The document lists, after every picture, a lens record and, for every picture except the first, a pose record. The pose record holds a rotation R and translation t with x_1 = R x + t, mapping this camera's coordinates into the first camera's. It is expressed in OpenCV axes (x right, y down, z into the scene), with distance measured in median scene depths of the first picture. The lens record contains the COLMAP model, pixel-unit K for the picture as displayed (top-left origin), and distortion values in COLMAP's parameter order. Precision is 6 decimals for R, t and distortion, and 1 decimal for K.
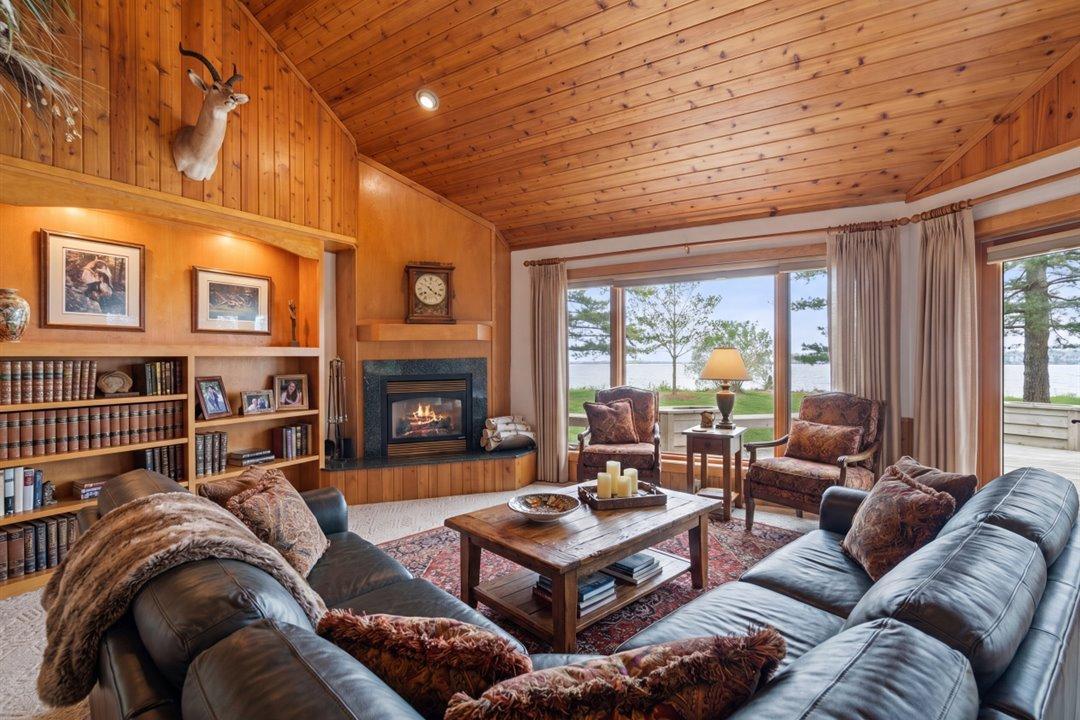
lens RADIAL K [[492.8, 0, 559.9], [0, 492.8, 362.8], [0, 0, 1]] dist [-0.009730, 0.000068]
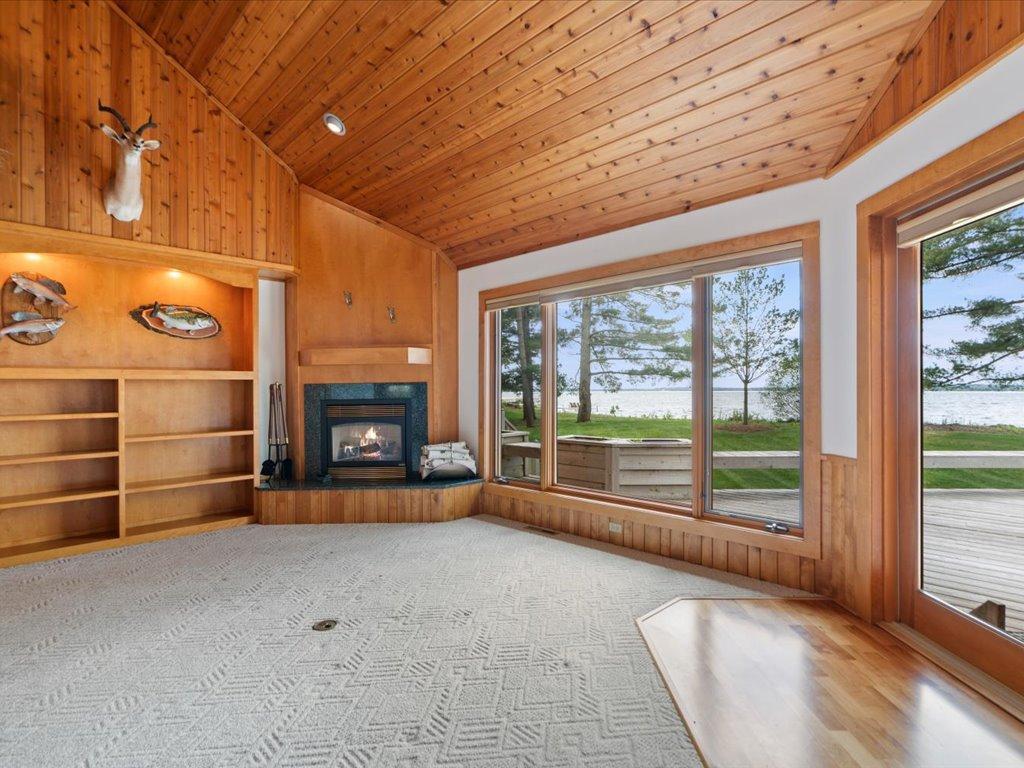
lens RADIAL K [[522.2, 0, 518.3], [0, 522.2, 385.6], [0, 0, 1]] dist [-0.000196, 0.000759]
pose [[0.971185, -0.003689, -0.238300, 0.353255], [0.001756, 0.999964, -0.008324, 0.009400], [0.238322, 0.007666, 0.971156, 0.054653]]
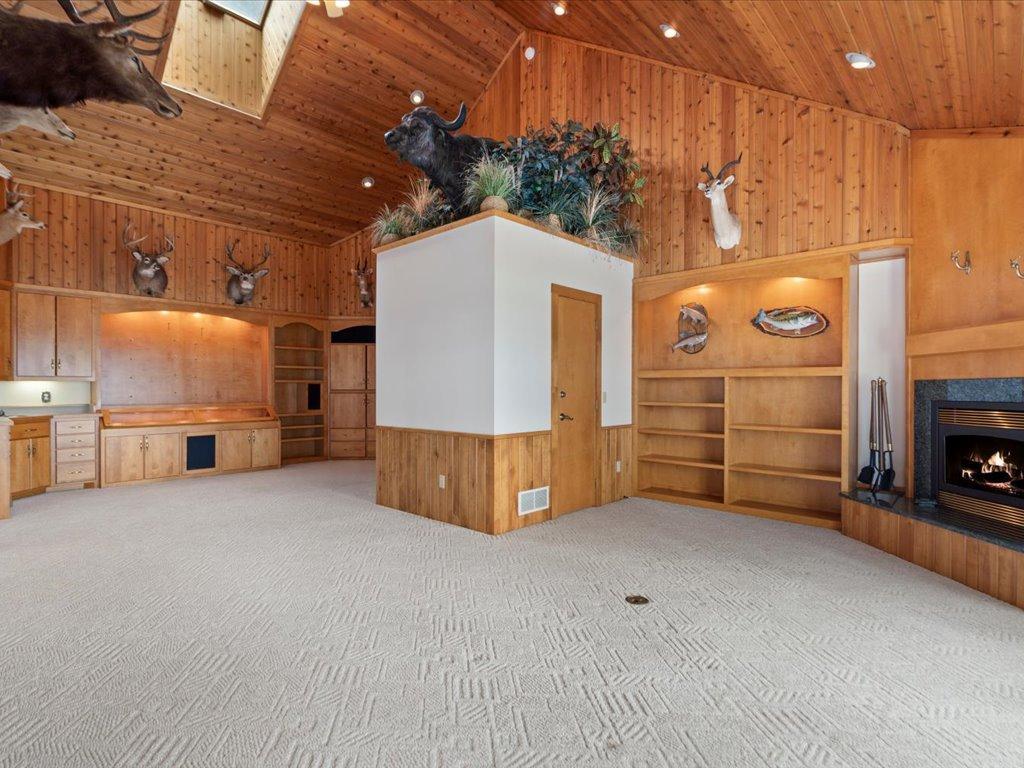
lens RADIAL K [[522.2, 0, 518.3], [0, 522.2, 385.6], [0, 0, 1]] dist [-0.000196, 0.000759]
pose [[-0.200014, 0.004070, -0.979785, 0.703797], [-0.007624, 0.999955, 0.005710, 0.004723], [0.979763, 0.008612, -0.199974, 0.622284]]
